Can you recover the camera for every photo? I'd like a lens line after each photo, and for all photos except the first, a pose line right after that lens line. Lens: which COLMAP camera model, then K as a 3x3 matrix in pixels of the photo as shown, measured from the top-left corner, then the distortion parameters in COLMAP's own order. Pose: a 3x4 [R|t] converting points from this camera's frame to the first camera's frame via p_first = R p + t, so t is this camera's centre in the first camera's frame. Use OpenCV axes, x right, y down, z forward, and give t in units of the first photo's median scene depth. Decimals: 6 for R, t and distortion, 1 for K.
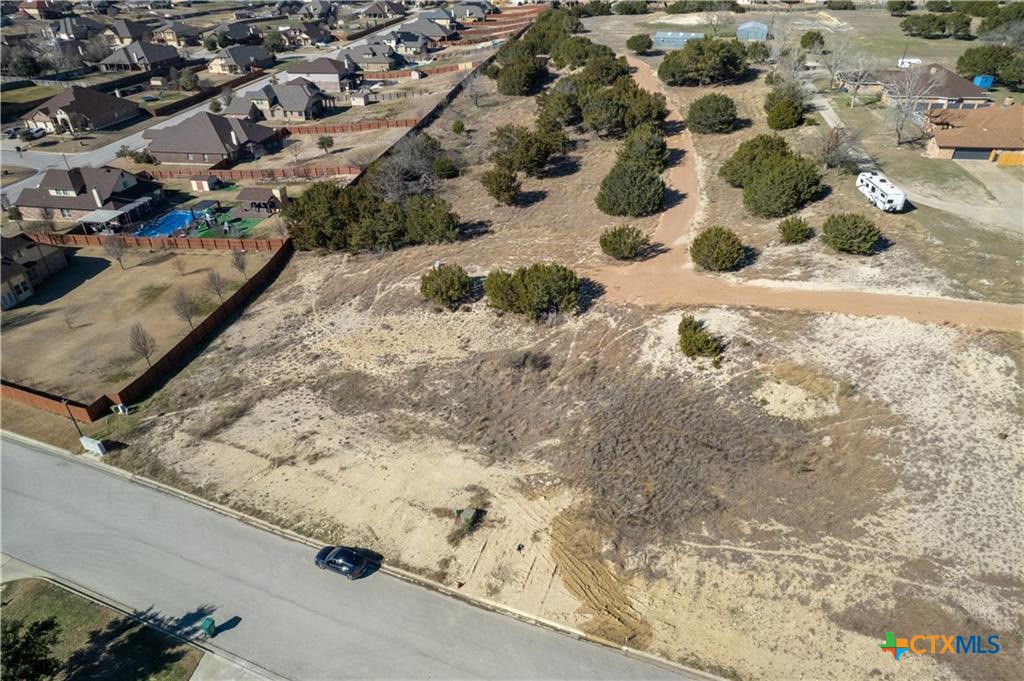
lens RADIAL K [[657.7, 0, 513.2], [0, 657.7, 340.6], [0, 0, 1]] dist [-0.081580, 0.075020]
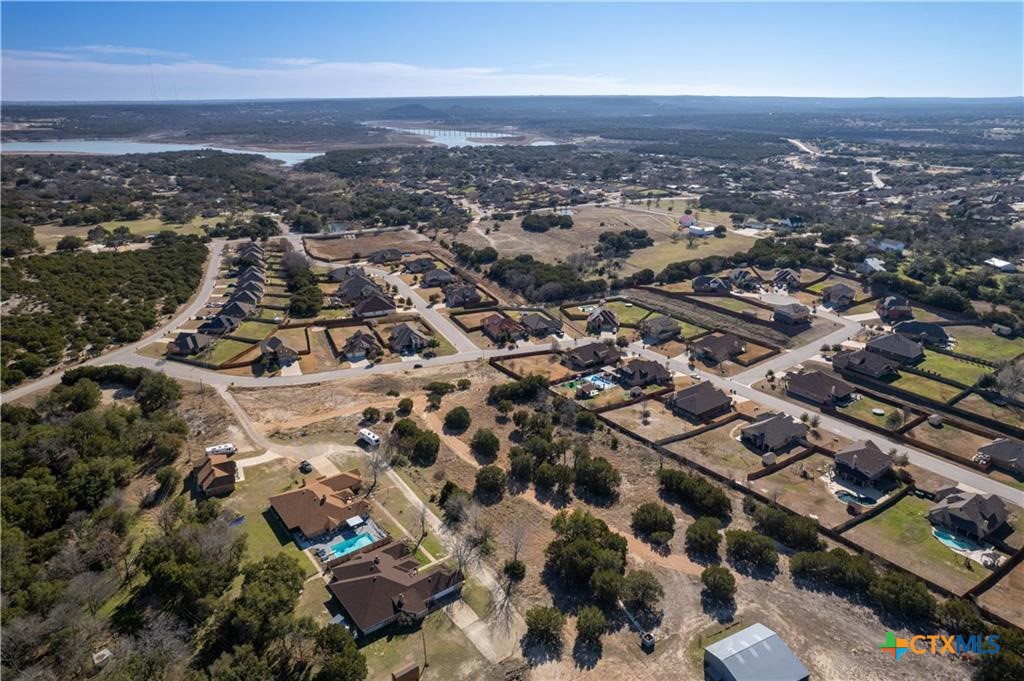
lens RADIAL K [[657.7, 0, 513.2], [0, 657.7, 340.6], [0, 0, 1]] dist [-0.081580, 0.075020]
pose [[-0.692414, 0.264832, -0.671139, 2.189797], [-0.374577, 0.663069, 0.648099, -2.845026], [0.616648, 0.700146, -0.359918, 2.452018]]
